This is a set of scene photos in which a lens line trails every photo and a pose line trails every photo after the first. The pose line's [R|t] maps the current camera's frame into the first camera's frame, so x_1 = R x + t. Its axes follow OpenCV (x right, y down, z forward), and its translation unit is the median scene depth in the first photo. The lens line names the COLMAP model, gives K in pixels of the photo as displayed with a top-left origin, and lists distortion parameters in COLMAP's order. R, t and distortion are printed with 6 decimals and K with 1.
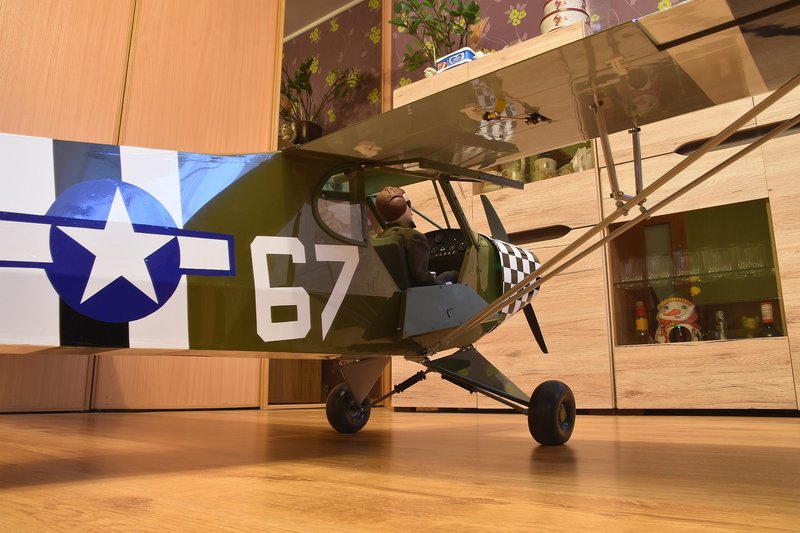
lens RADIAL K [[592.0, 0, 400.0], [0, 592.0, 266.5], [0, 0, 1]] dist [-0.142235, 0.117433]
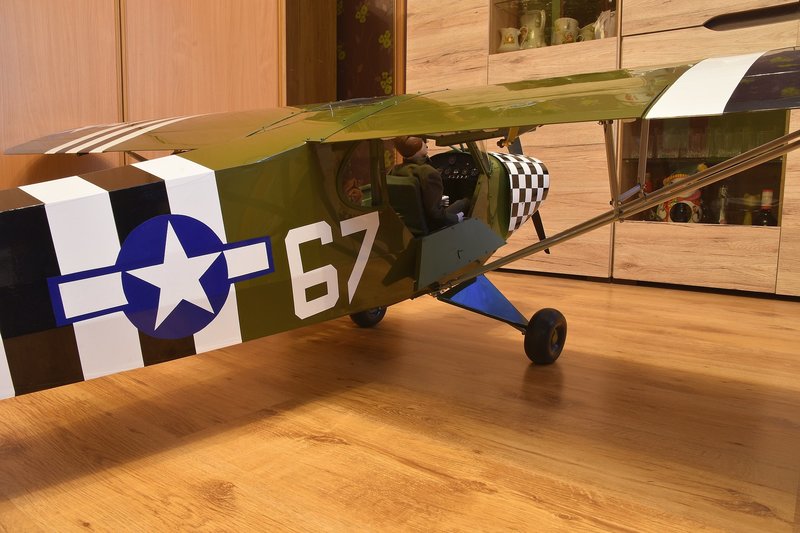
lens RADIAL K [[592.0, 0, 400.0], [0, 592.0, 266.5], [0, 0, 1]] dist [-0.142235, 0.117433]
pose [[0.999810, 0.011561, -0.015696, -0.008517], [-0.005798, 0.945094, 0.326746, -0.205399], [0.018612, -0.326593, 0.944982, -0.047105]]
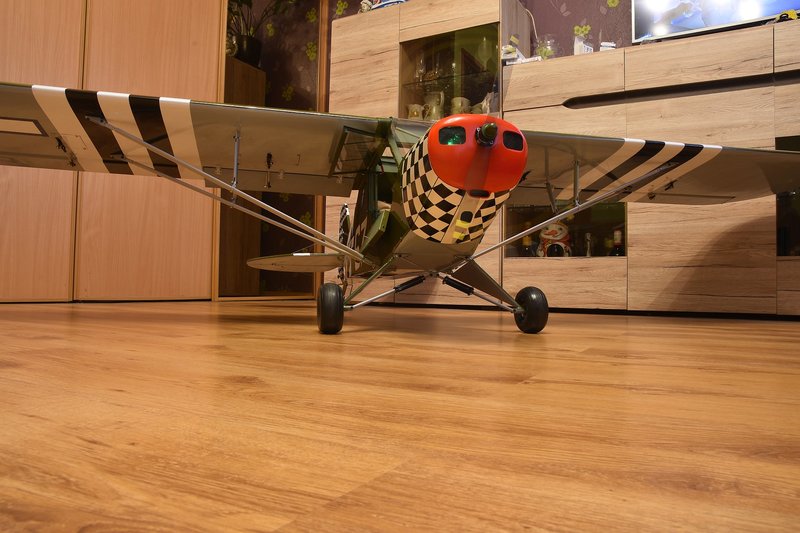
lens RADIAL K [[592.0, 0, 400.0], [0, 592.0, 266.5], [0, 0, 1]] dist [-0.142235, 0.117433]
pose [[0.991109, 0.023089, 0.131033, -0.038637], [-0.045804, 0.983839, 0.173100, -0.092671], [-0.124919, -0.177563, 0.976149, -0.383452]]
